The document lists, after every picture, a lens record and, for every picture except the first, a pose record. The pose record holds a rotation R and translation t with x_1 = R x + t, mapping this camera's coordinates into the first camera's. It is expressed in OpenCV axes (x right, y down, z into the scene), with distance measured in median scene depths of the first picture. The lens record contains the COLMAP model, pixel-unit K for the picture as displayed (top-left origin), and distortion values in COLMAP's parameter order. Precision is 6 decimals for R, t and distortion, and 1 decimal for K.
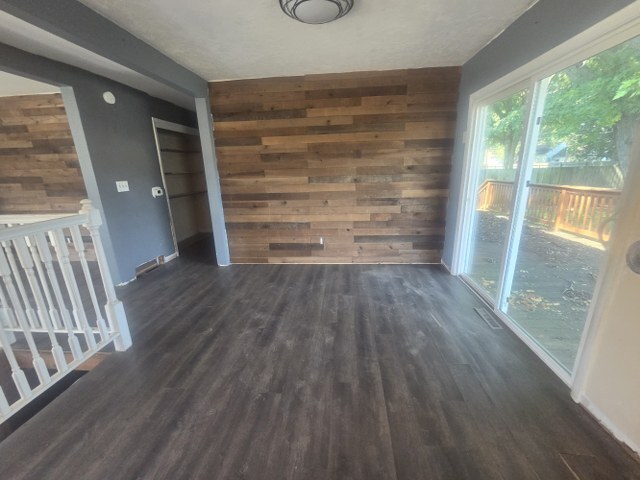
lens RADIAL K [[265.2, 0, 324.4], [0, 265.2, 242.1], [0, 0, 1]] dist [-0.002986, 0.000097]
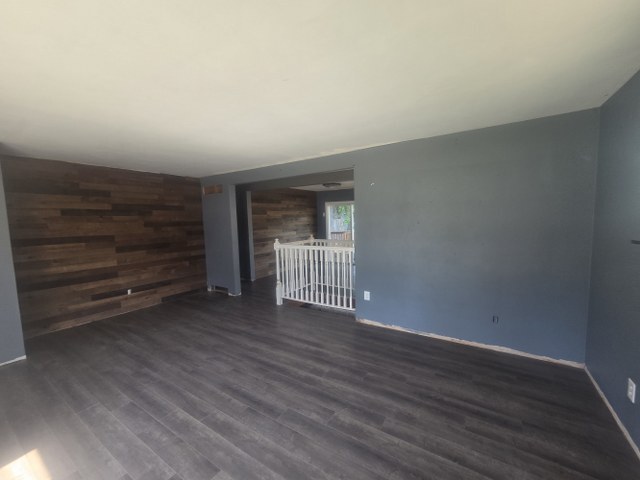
lens RADIAL K [[265.2, 0, 324.4], [0, 265.2, 242.1], [0, 0, 1]] dist [-0.002986, 0.000097]
pose [[0.461625, -0.065620, 0.884644, -1.852884], [0.248534, 0.966887, -0.057969, 0.069854], [-0.851547, 0.246624, 0.462649, -0.278754]]
